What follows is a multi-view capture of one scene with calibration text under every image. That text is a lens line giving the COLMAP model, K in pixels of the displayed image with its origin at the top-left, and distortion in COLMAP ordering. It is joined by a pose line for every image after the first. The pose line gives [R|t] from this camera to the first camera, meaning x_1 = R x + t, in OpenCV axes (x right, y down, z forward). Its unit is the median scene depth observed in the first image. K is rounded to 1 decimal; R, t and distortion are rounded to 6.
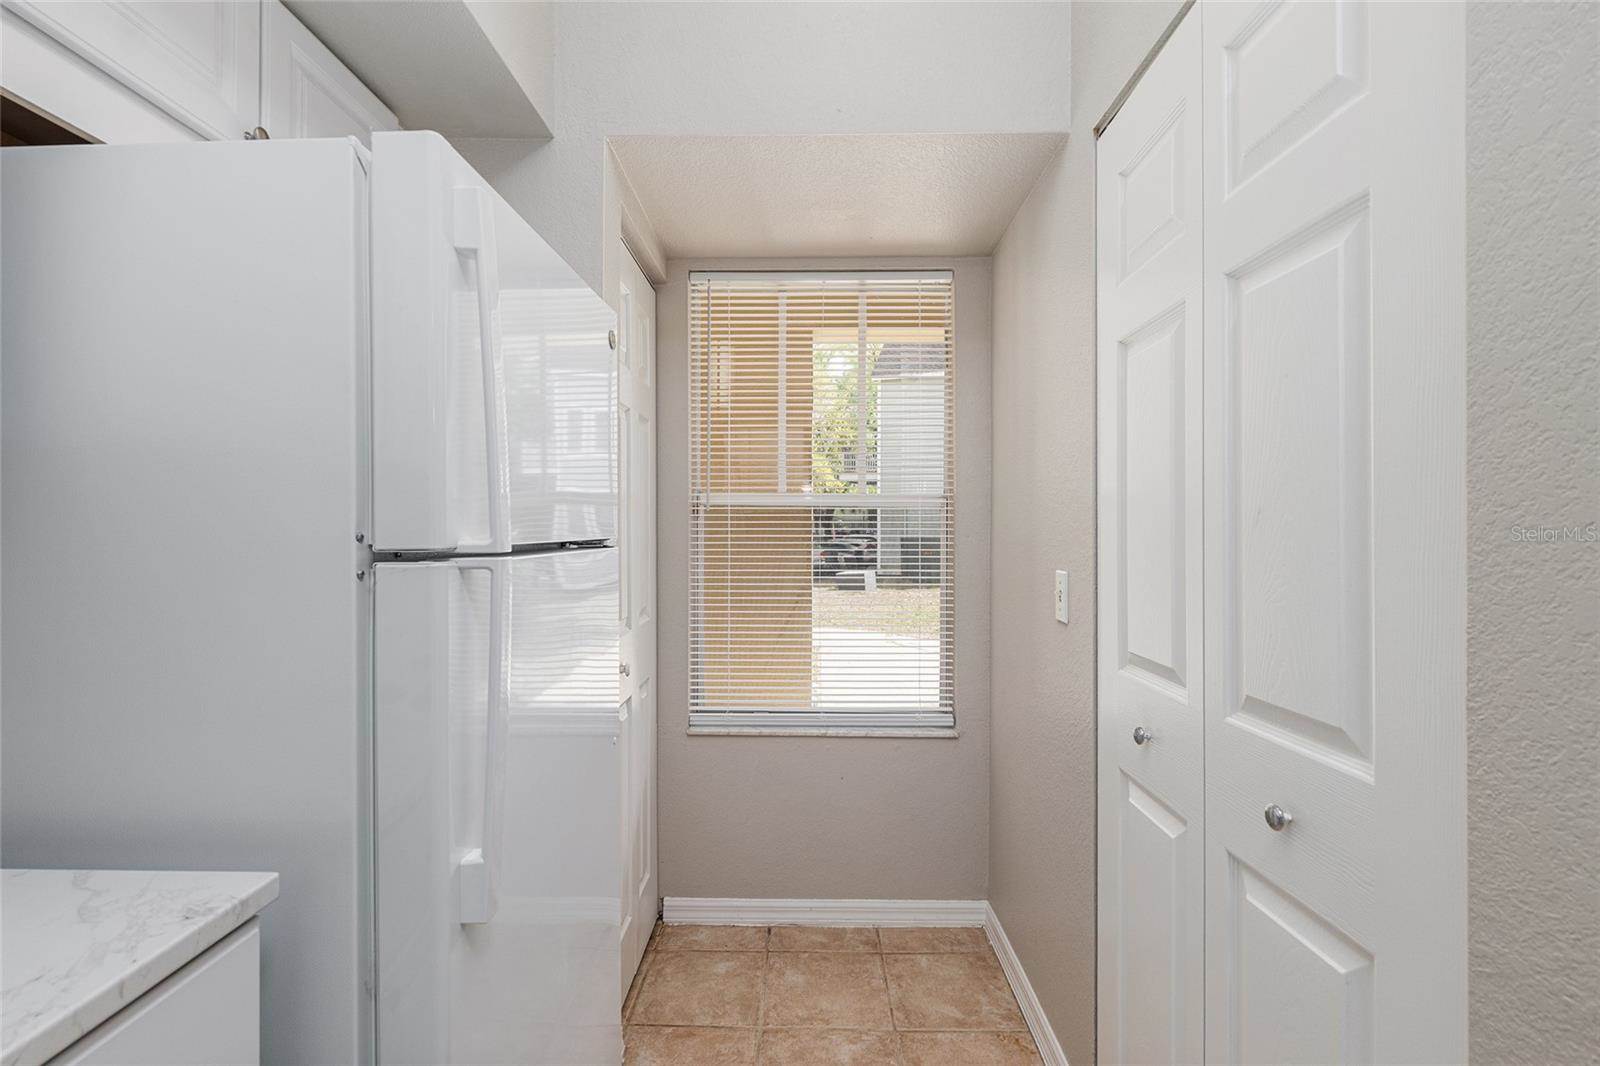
lens RADIAL K [[750.5, 0, 795.8], [0, 750.5, 530.0], [0, 0, 1]] dist [0.000851, 0.000270]
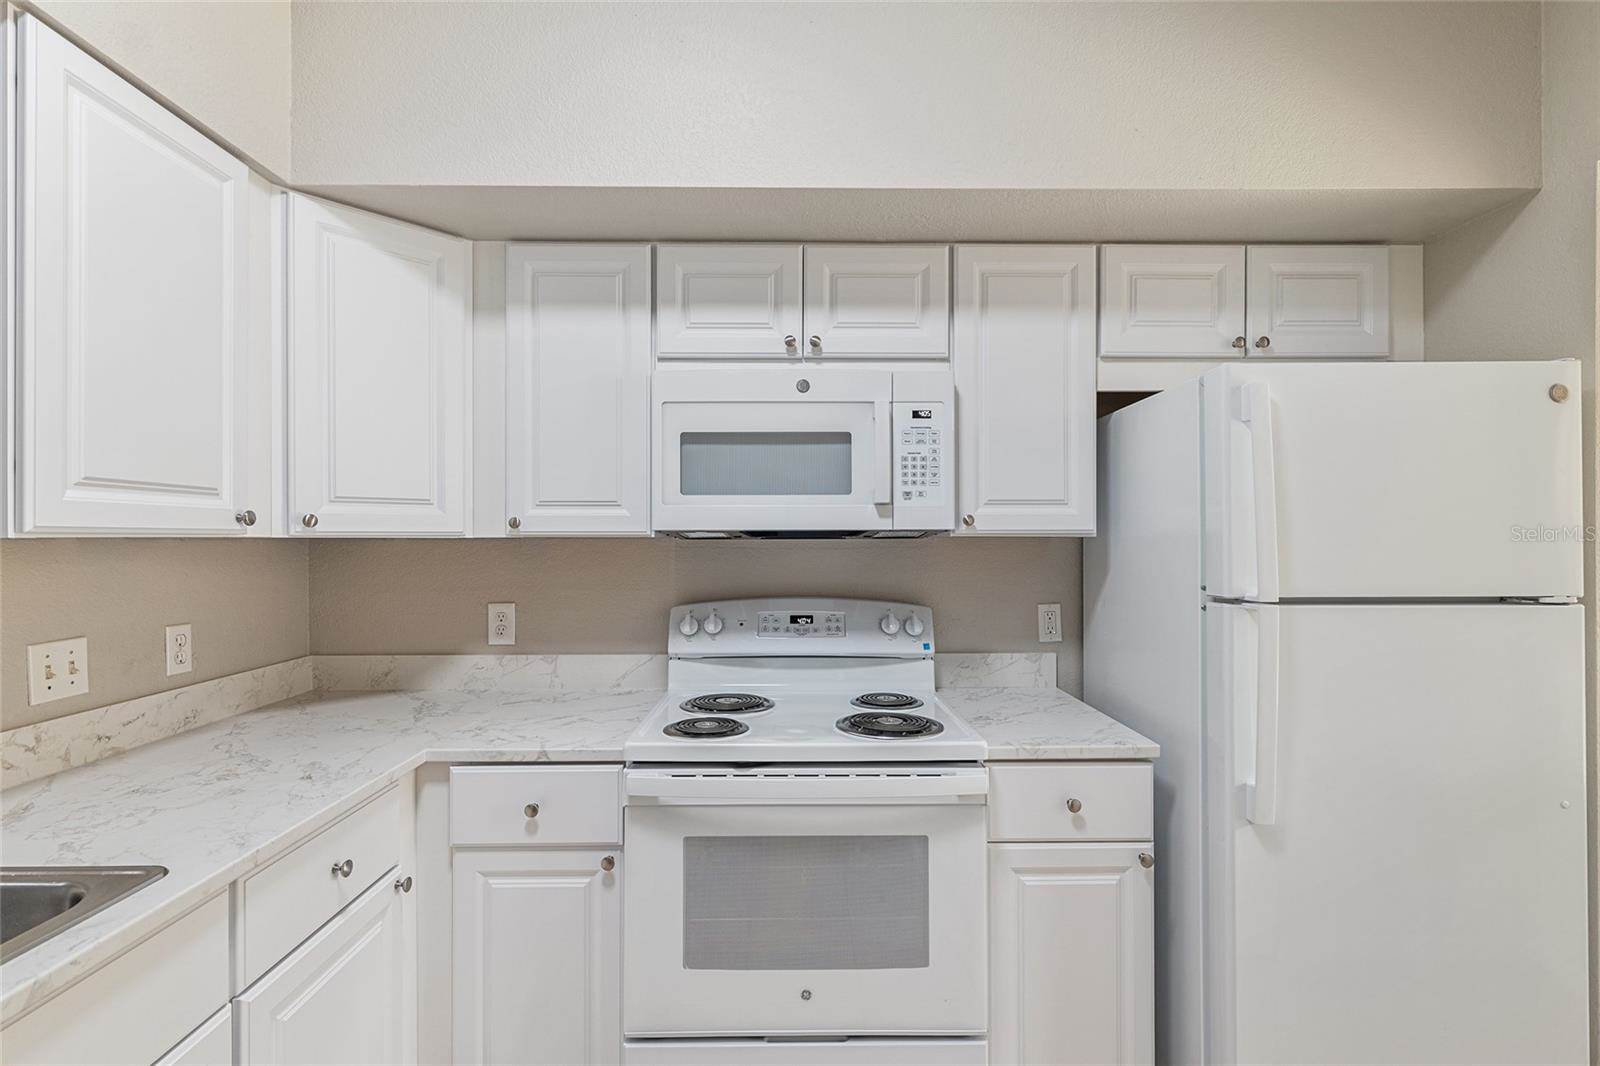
lens RADIAL K [[750.5, 0, 798.1], [0, 750.5, 537.7], [0, 0, 1]] dist [0.000851, 0.000270]
pose [[0.034232, -0.003433, -0.999408, 1.271772], [-0.000812, 0.999994, -0.003463, -0.108248], [0.999414, 0.000930, 0.034229, -0.081490]]
